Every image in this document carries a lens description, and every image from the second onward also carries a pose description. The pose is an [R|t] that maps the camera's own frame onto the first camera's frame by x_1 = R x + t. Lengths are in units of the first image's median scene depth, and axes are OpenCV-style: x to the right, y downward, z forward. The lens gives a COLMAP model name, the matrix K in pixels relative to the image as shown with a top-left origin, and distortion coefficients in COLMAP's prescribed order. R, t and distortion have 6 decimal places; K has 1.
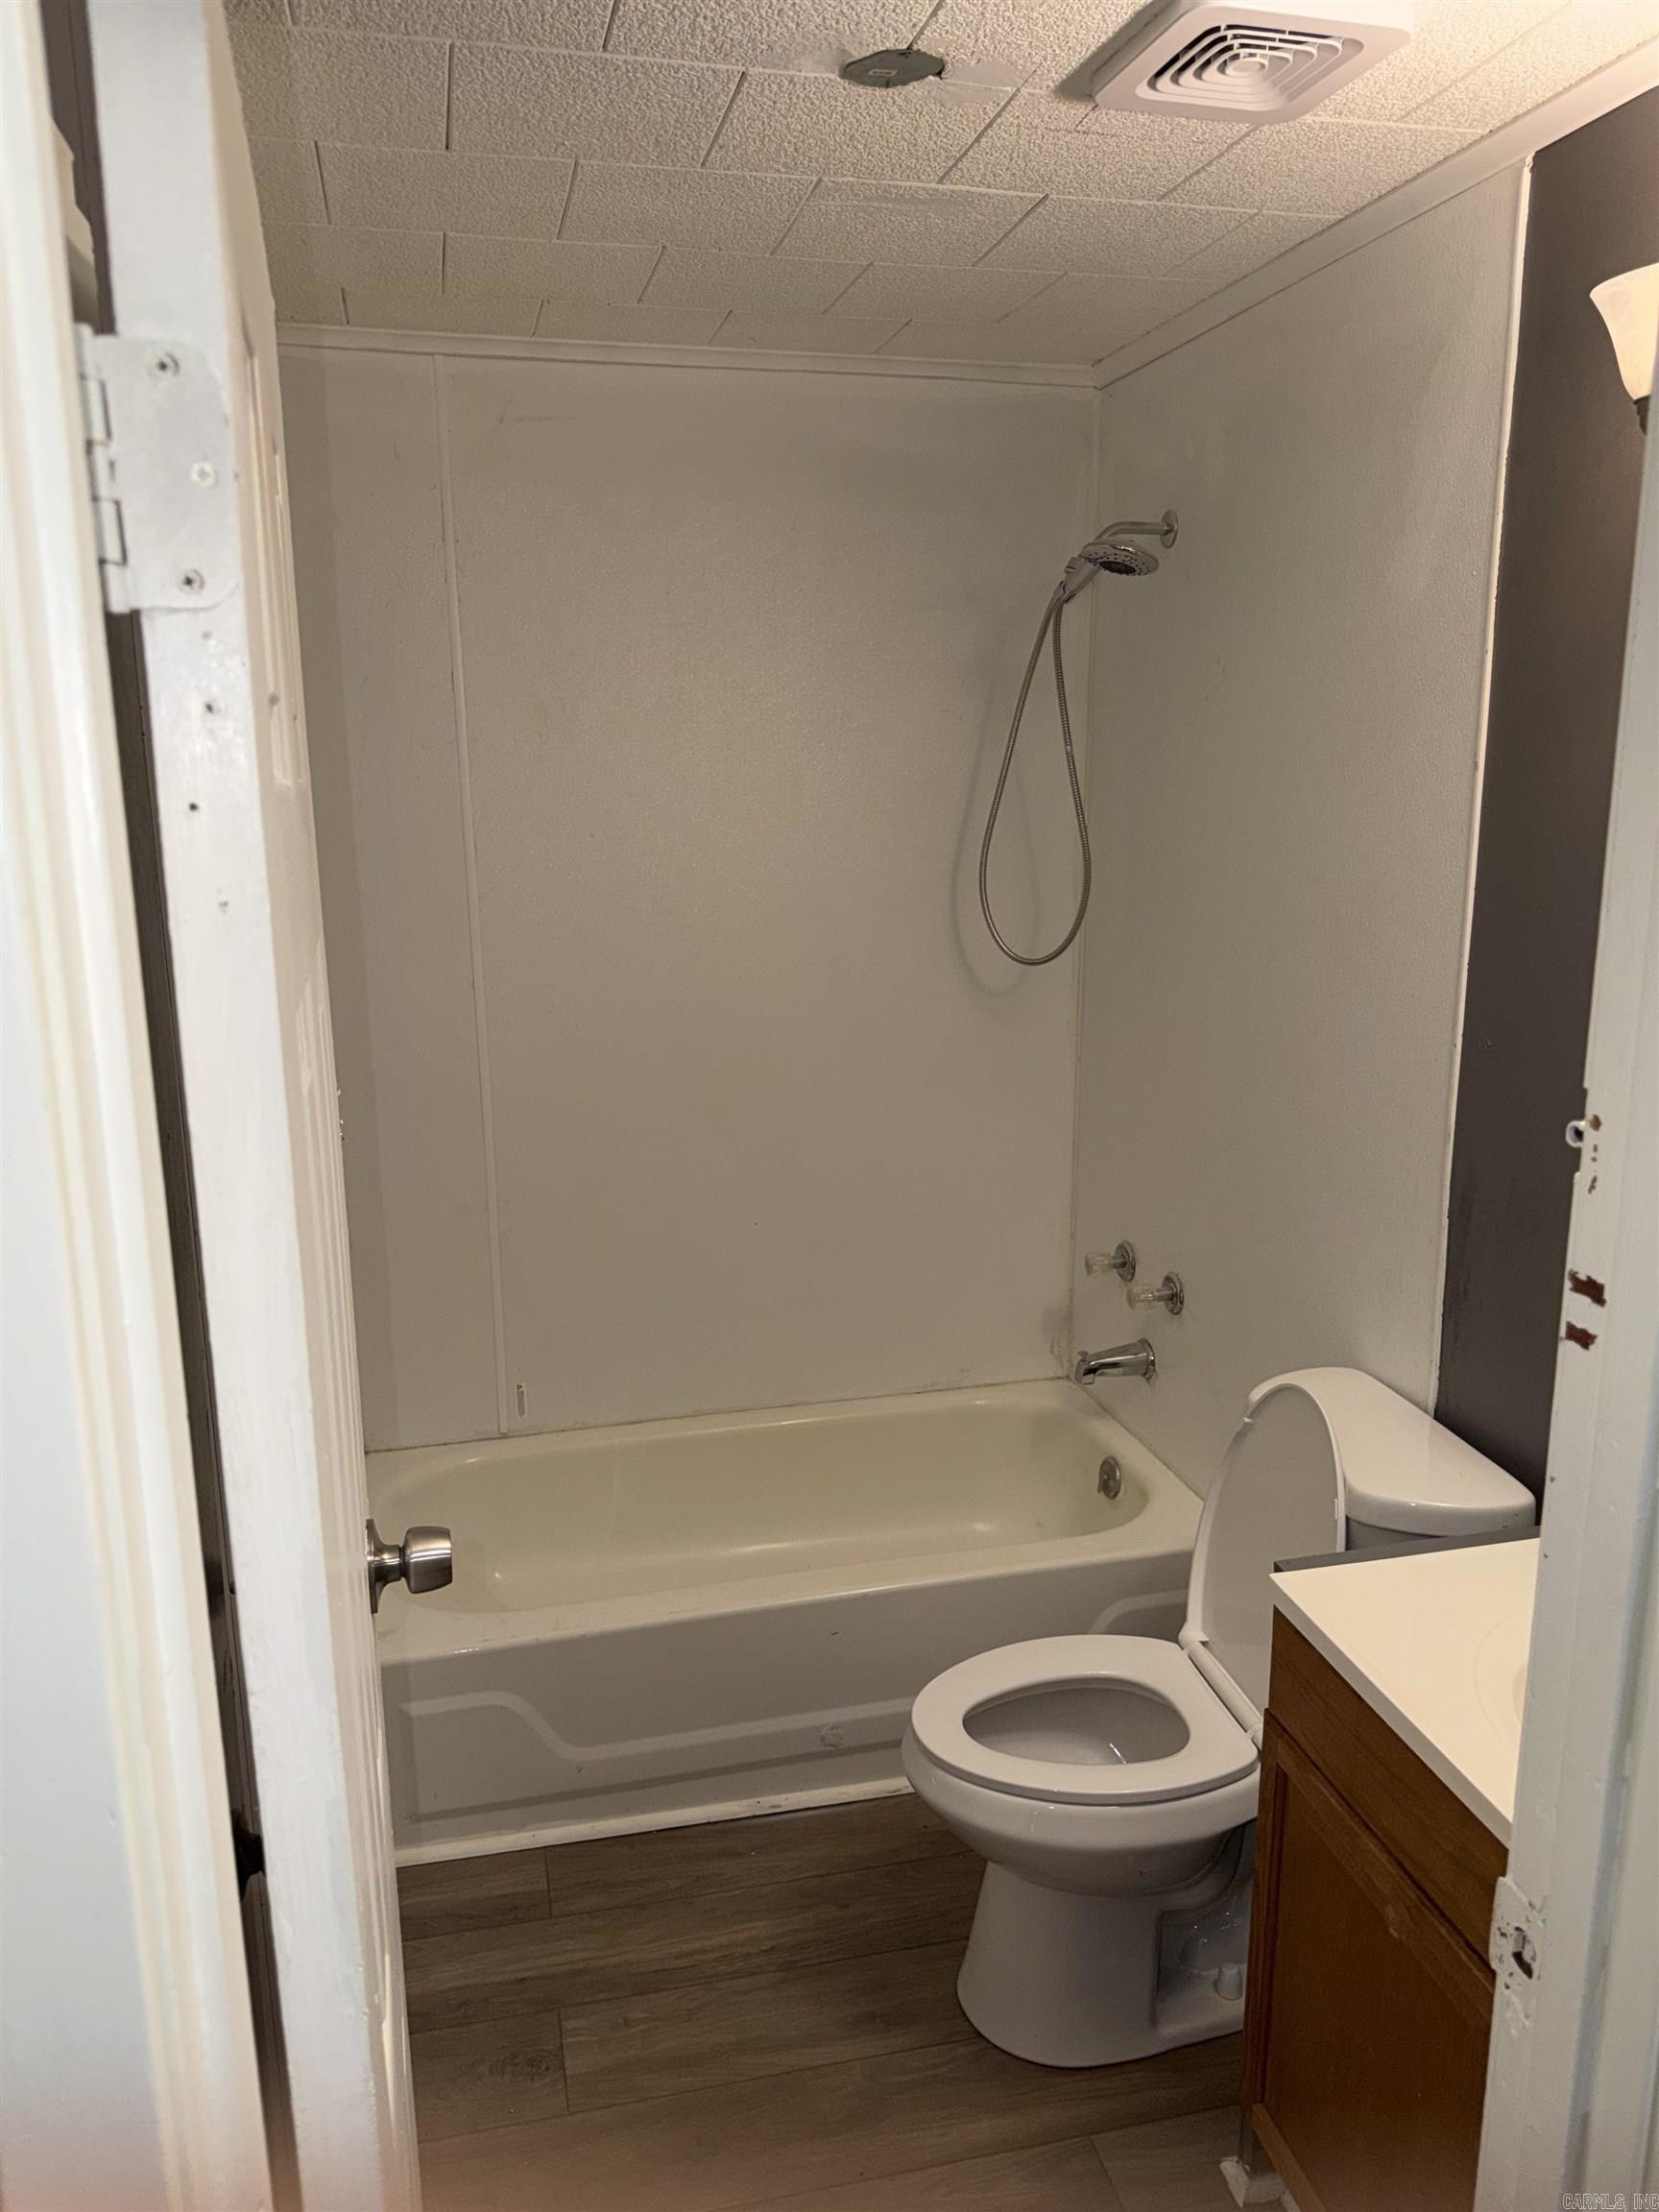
lens RADIAL K [[1586.9, 0, 827.9], [0, 1586.9, 1107.4], [0, 0, 1]] dist [0.031726, -0.027864]
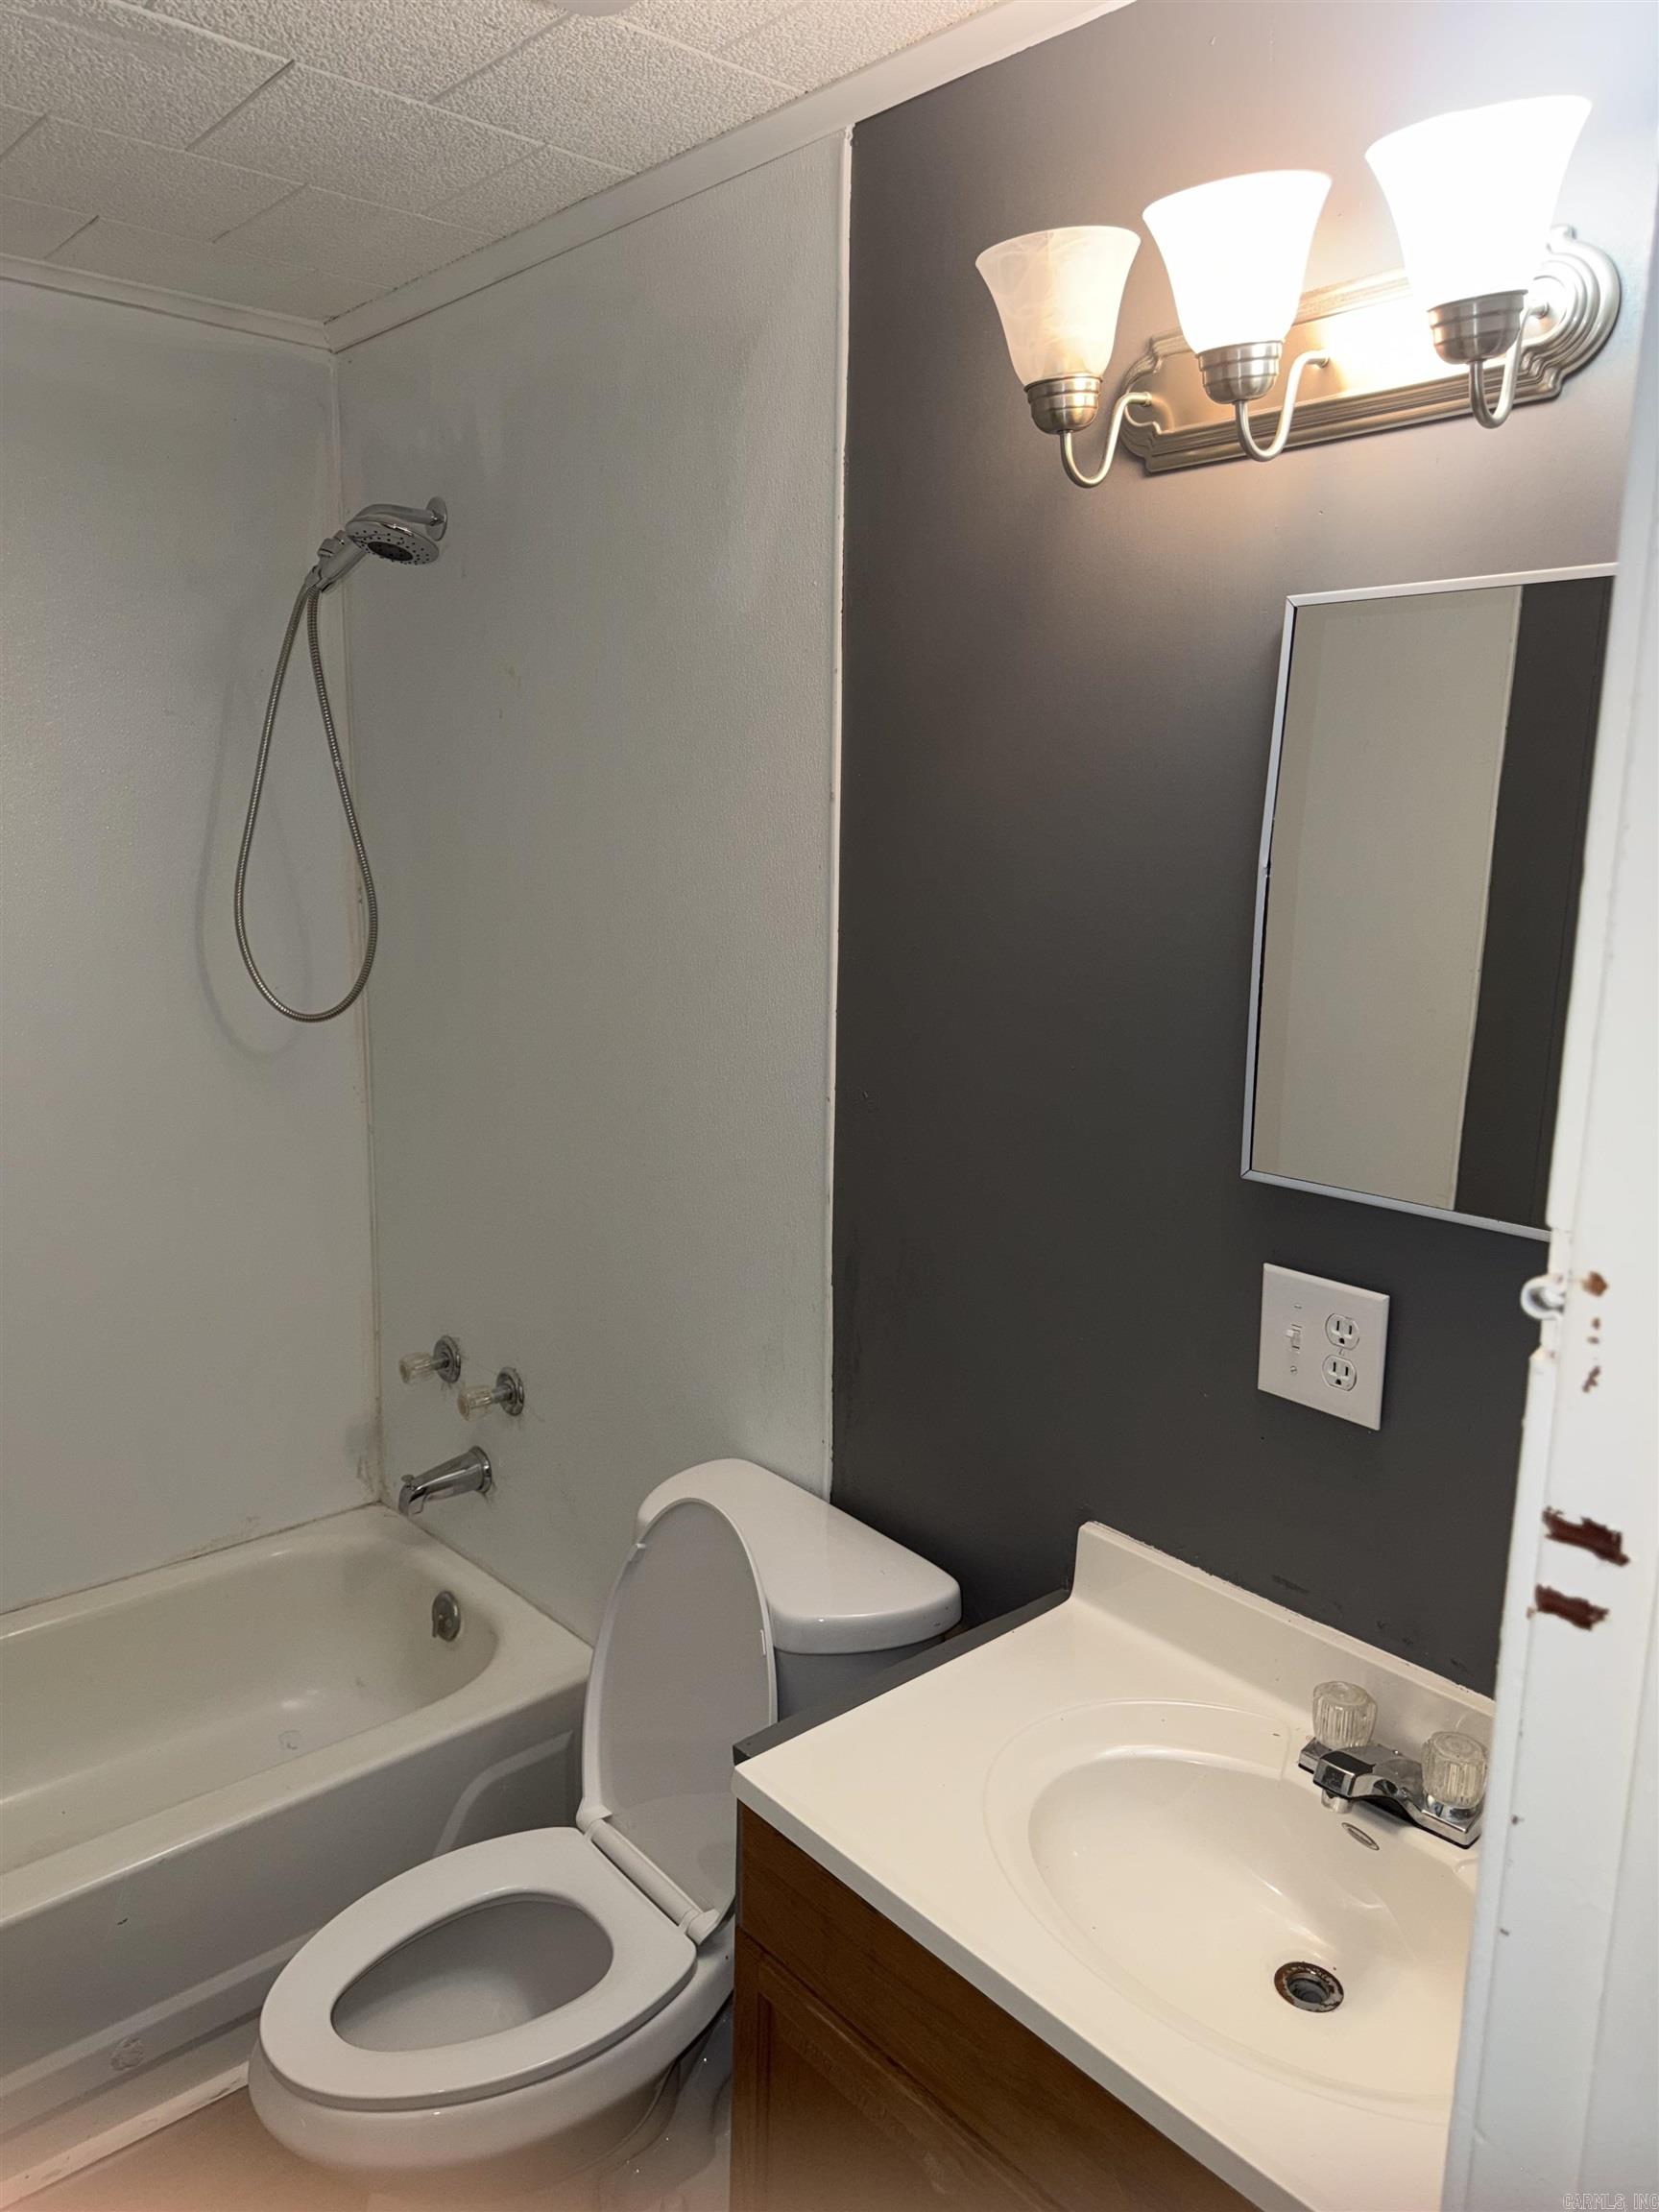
lens RADIAL K [[1586.9, 0, 816.9], [0, 1586.9, 1103.2], [0, 0, 1]] dist [0.031726, -0.027864]
pose [[0.886427, -0.065387, 0.458226, -0.029199], [0.077618, 0.996952, -0.007889, -0.027590], [-0.456313, 0.042559, 0.888801, 0.190002]]
